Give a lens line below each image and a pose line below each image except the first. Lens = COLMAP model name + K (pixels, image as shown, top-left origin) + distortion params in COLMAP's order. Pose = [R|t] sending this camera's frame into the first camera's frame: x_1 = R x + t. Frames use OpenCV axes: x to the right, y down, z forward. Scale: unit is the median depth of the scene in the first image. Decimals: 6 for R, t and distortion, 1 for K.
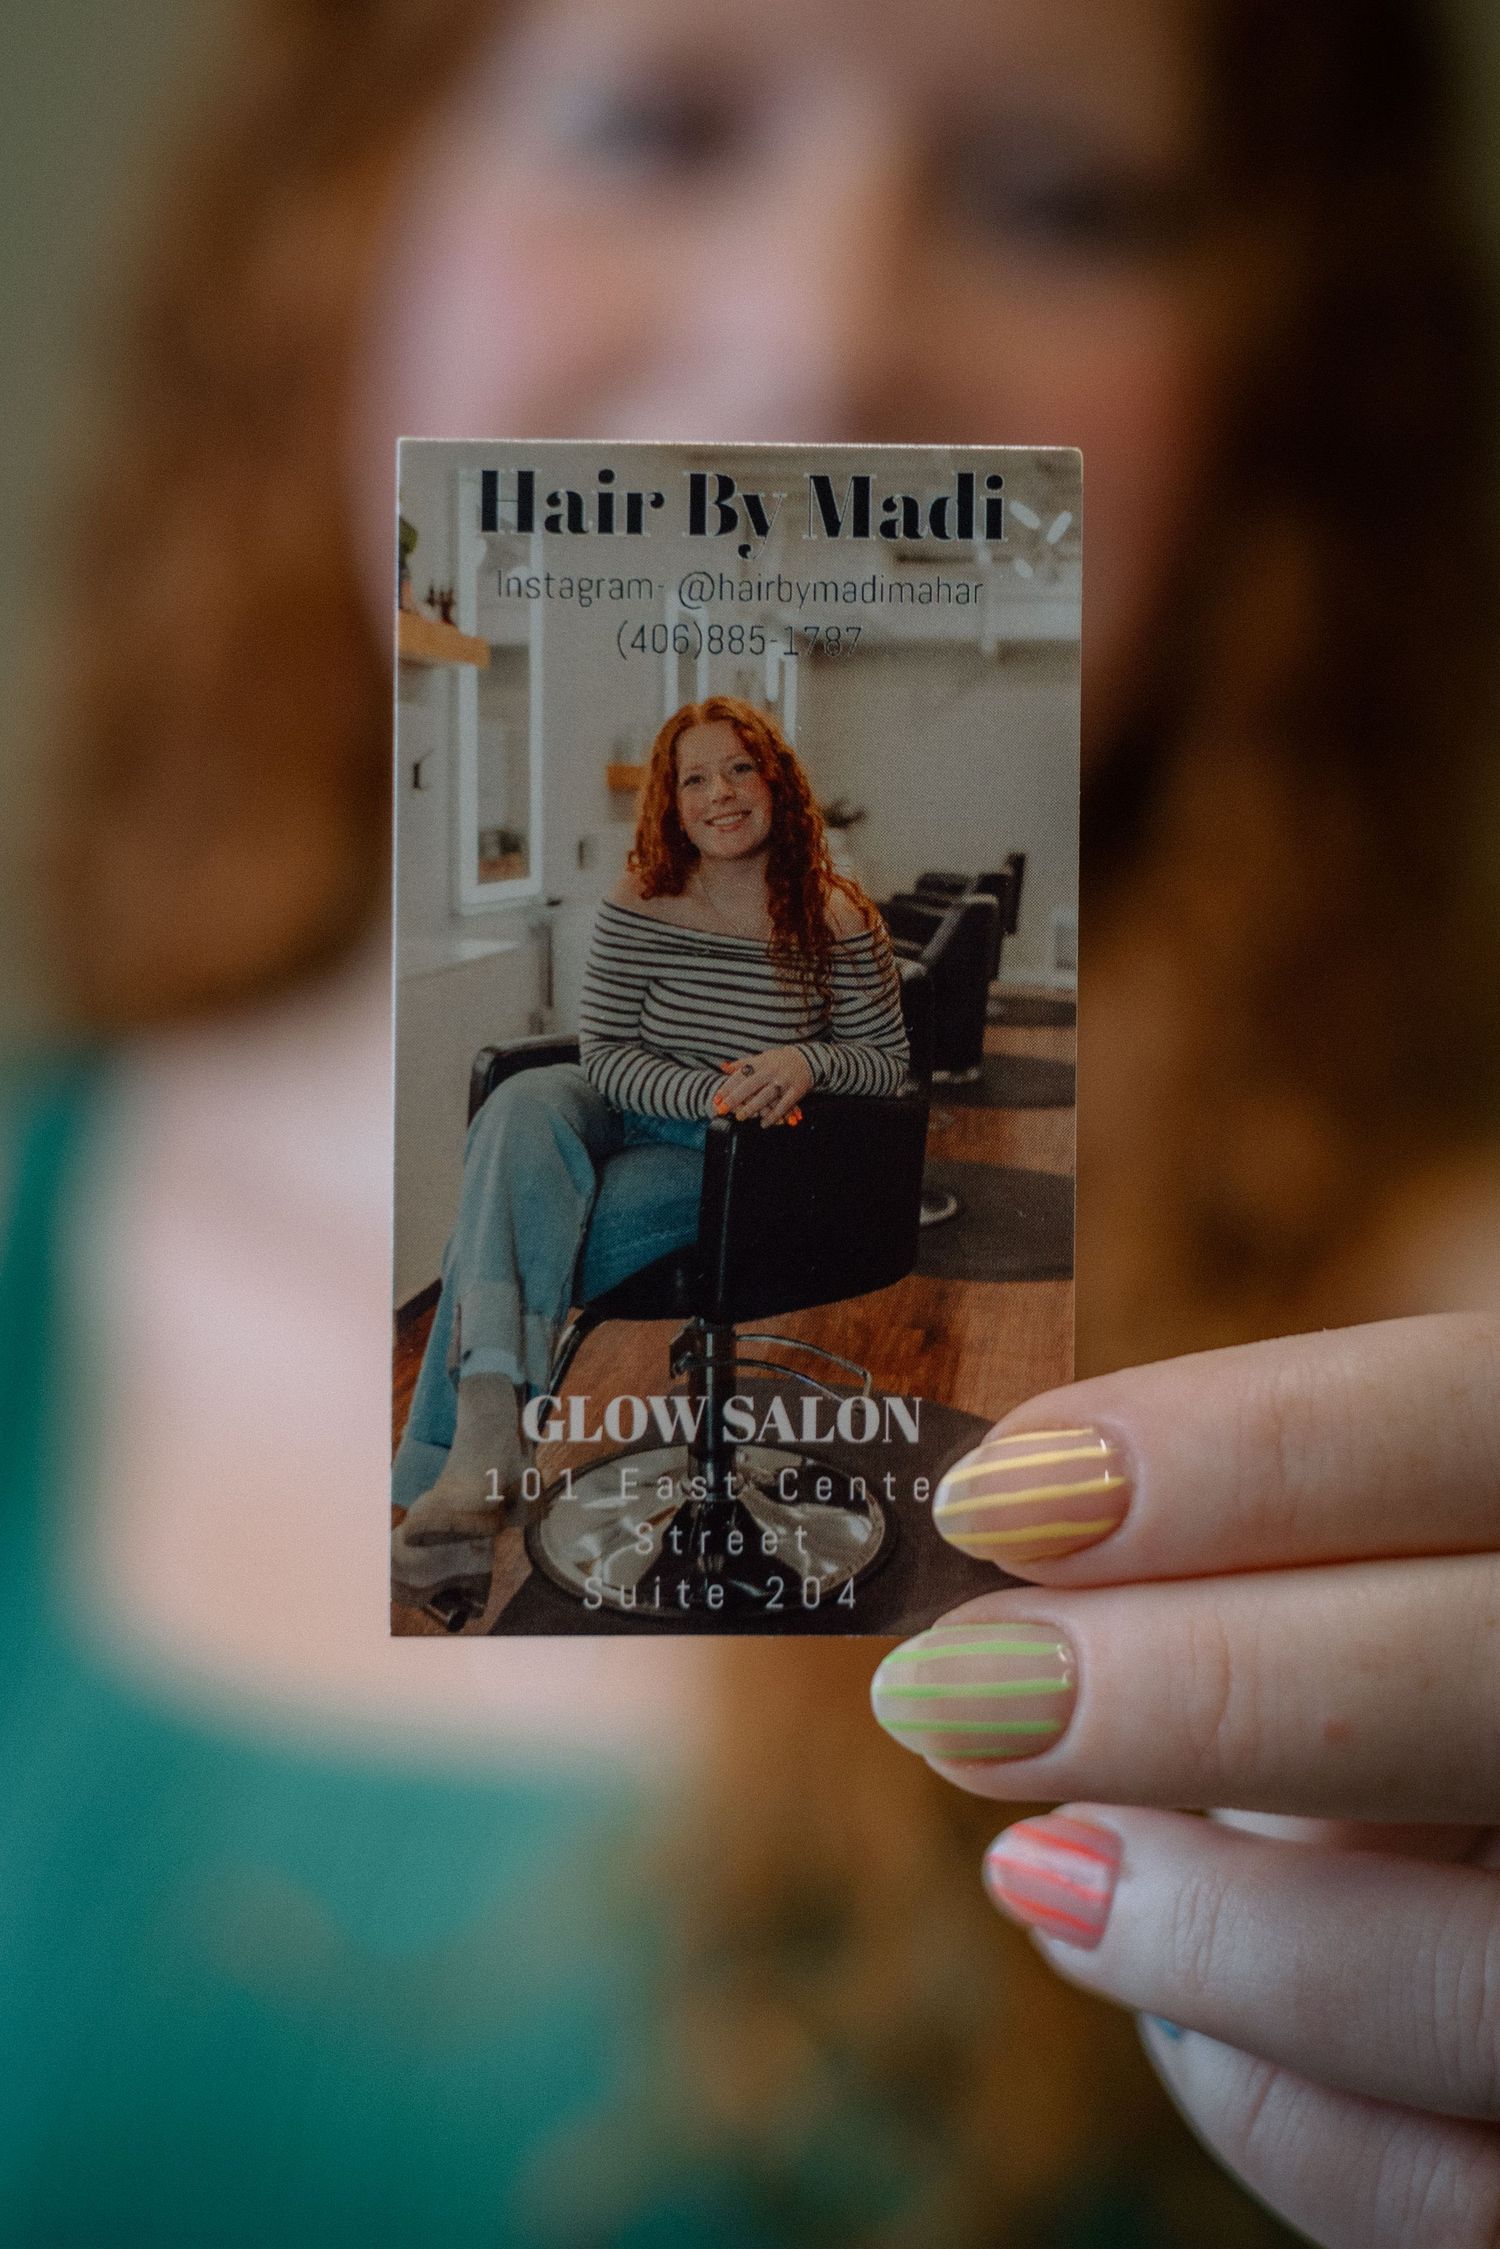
lens RADIAL K [[3229.3, 0, 752.0], [0, 3229.3, 1125.8], [0, 0, 1]] dist [-0.076947, 0.000000]
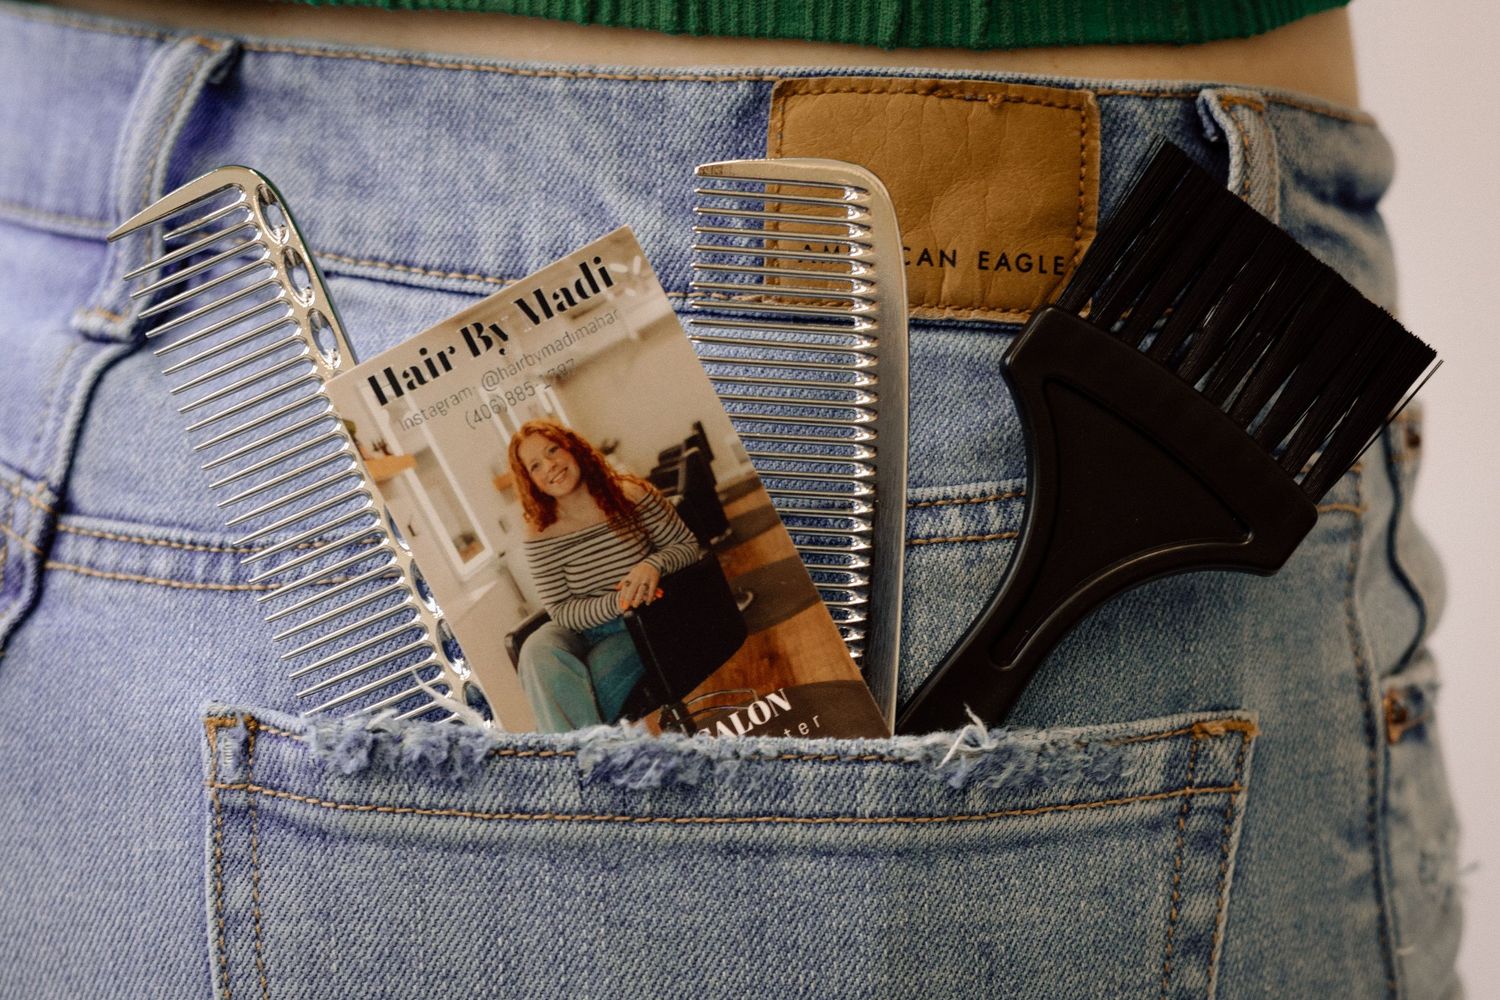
lens RADIAL K [[2153.8, 0, 747.1], [0, 2153.8, 502.5], [0, 0, 1]] dist [-0.076947, 0.000000]
pose [[0.880688, -0.466955, 0.079632, -0.018546], [0.469649, 0.882665, -0.018207, -0.002472], [-0.061787, 0.053434, 0.996658, -0.322293]]
